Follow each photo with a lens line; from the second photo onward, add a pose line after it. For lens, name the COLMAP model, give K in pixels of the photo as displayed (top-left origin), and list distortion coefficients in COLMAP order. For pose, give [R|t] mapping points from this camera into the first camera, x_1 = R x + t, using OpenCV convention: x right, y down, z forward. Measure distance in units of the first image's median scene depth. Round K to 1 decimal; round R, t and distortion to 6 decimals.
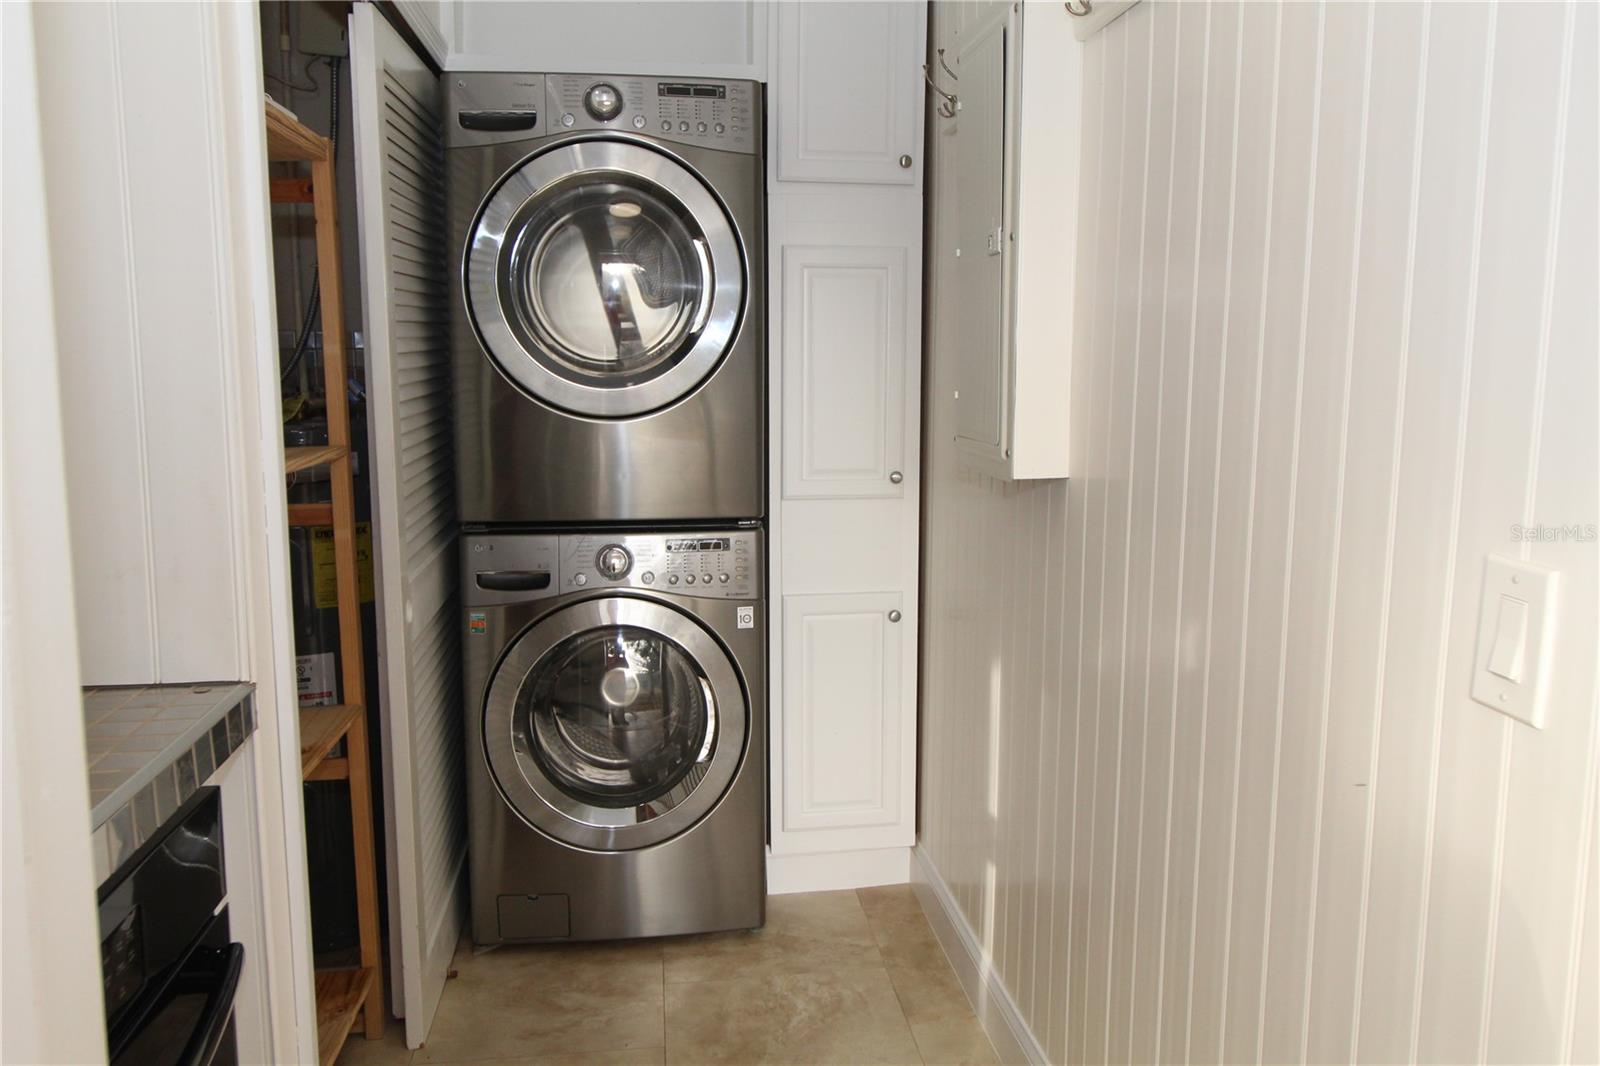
lens RADIAL K [[1280.9, 0, 806.6], [0, 1280.9, 534.6], [0, 0, 1]] dist [0.022040, 0.011817]
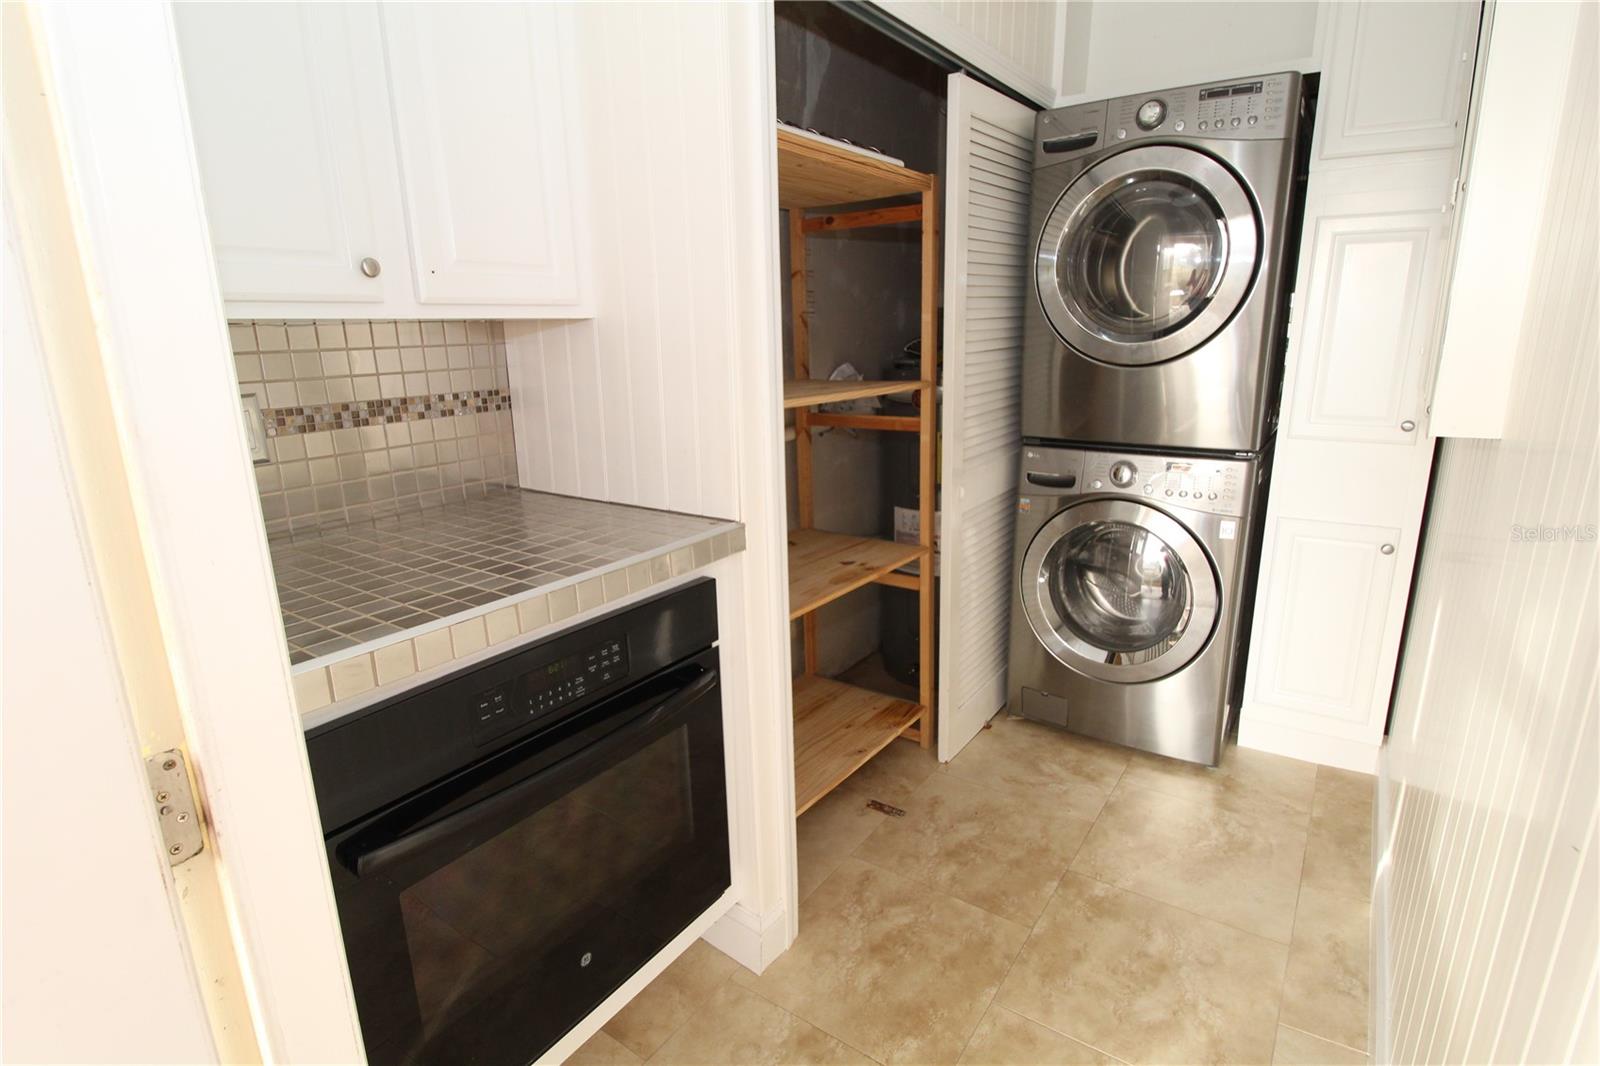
lens RADIAL K [[817.2, 0, 798.0], [0, 817.2, 537.6], [0, 0, 1]] dist [0.001238, -0.002256]
pose [[0.736382, 0.159644, -0.657462, 0.175690], [-0.076925, 0.985217, 0.153070, -0.018754], [0.672179, -0.062143, 0.737776, 0.131903]]
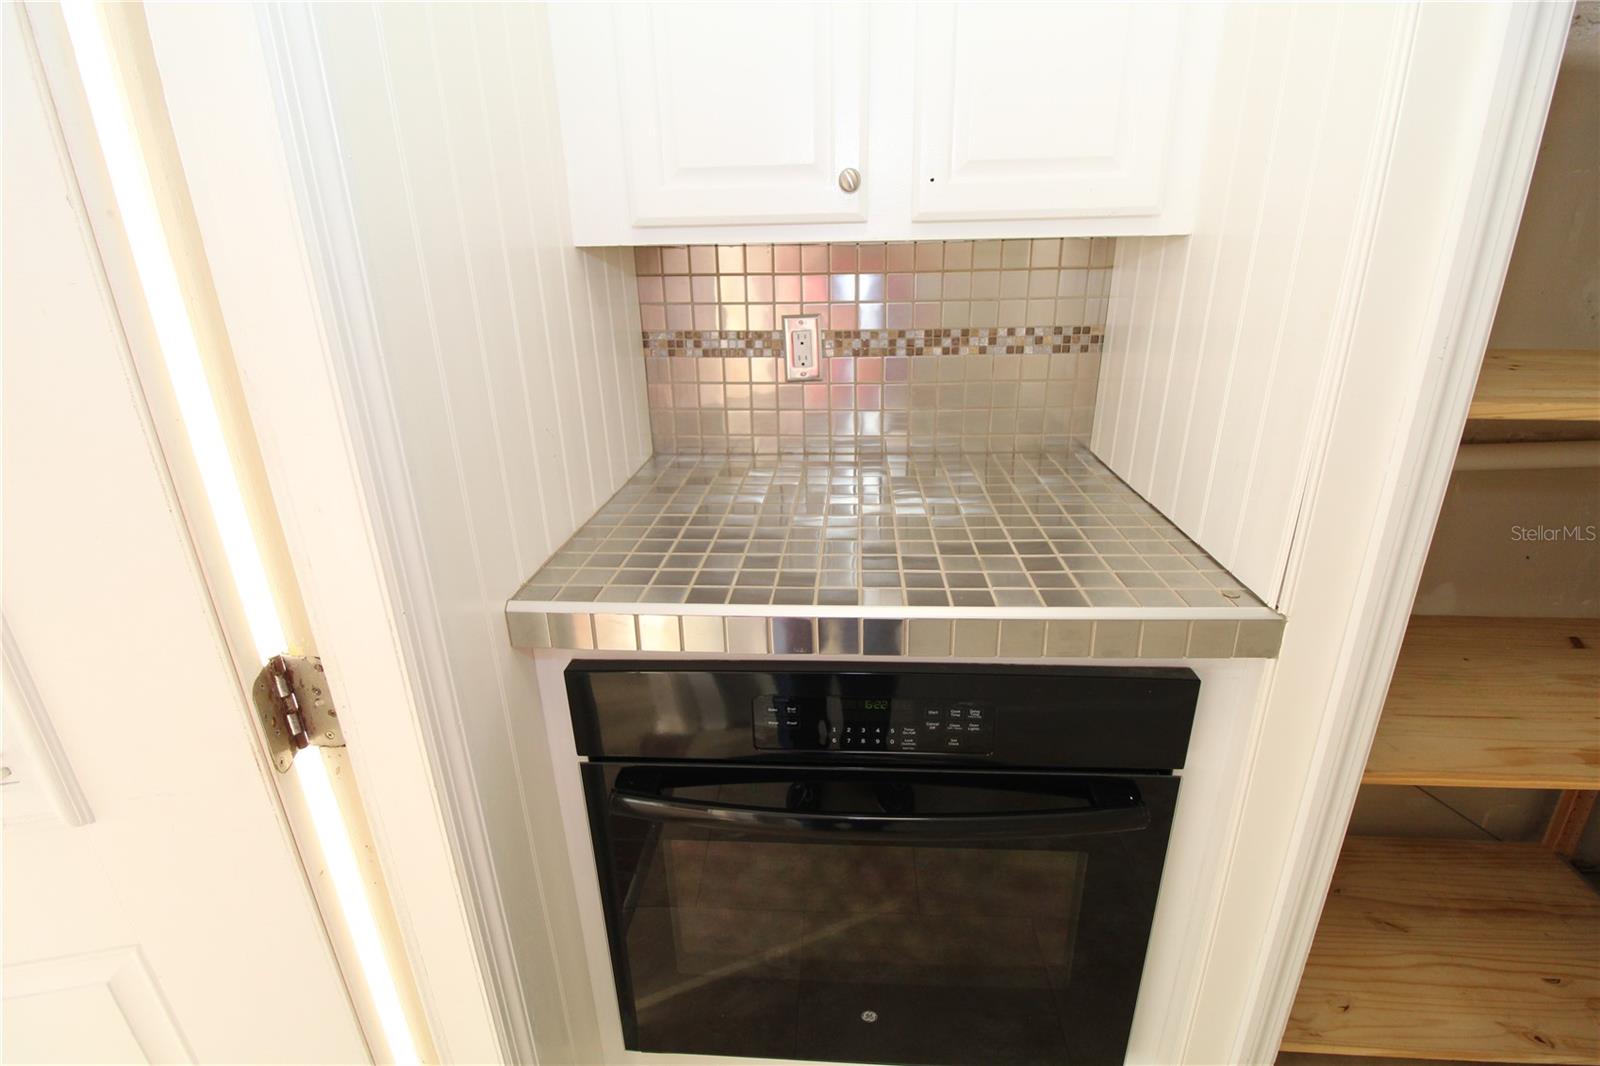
lens RADIAL K [[740.7, 0, 795.3], [0, 740.7, 527.0], [0, 0, 1]] dist [-0.013141, -0.003902]
pose [[-0.195951, 0.350551, -0.915815, 0.061598], [-0.112117, 0.919787, 0.376061, -0.056795], [0.974183, 0.176368, -0.140930, 0.374410]]
